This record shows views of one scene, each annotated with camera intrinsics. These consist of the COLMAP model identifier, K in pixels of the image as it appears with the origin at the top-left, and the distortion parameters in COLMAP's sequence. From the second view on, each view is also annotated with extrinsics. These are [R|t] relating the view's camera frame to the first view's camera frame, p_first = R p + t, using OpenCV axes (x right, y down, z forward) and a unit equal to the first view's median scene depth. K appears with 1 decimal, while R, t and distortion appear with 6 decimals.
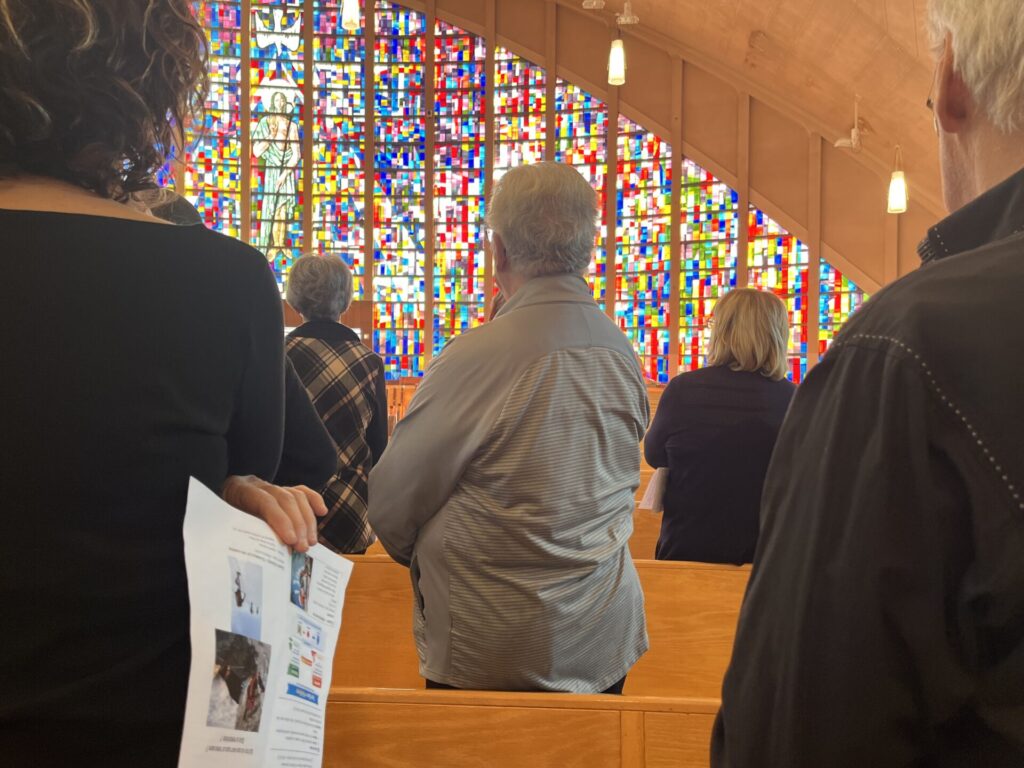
lens RADIAL K [[774.6, 0, 519.7], [0, 774.6, 381.1], [0, 0, 1]] dist [0.080934, -0.100263]
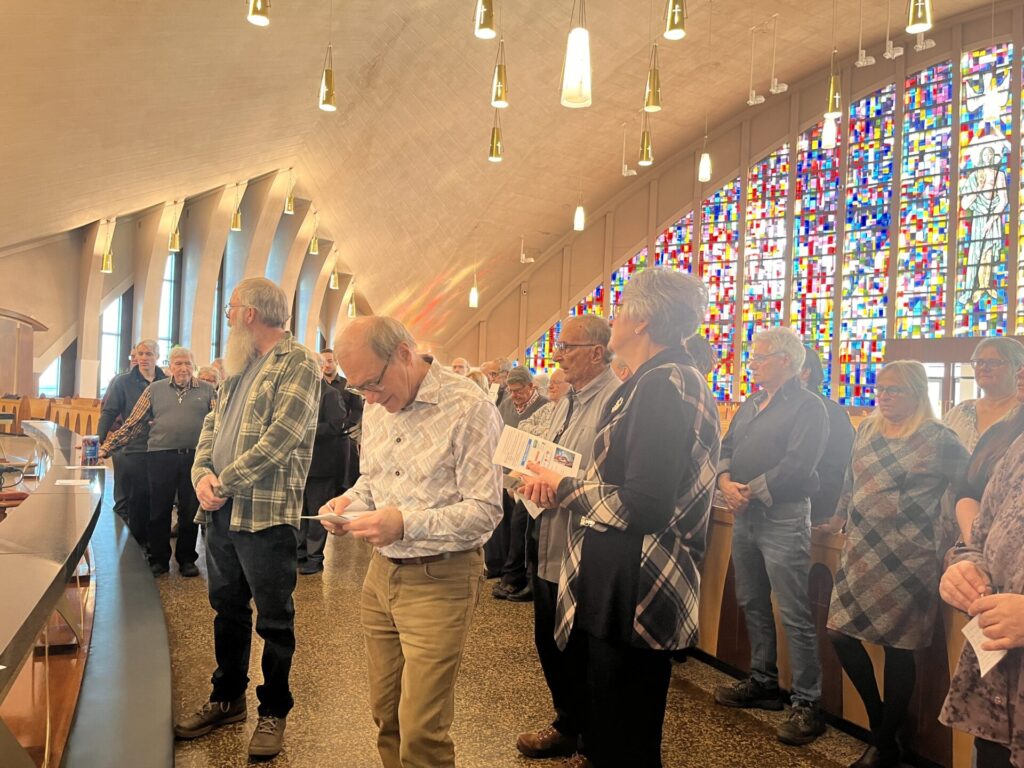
lens RADIAL K [[774.6, 0, 515.8], [0, 774.6, 381.7], [0, 0, 1]] dist [0.080934, -0.100263]
pose [[0.590451, 0.000769, -0.807073, 0.188343], [-0.031223, 0.999273, -0.021891, 0.000959], [0.806469, 0.038125, 0.590046, -0.158349]]
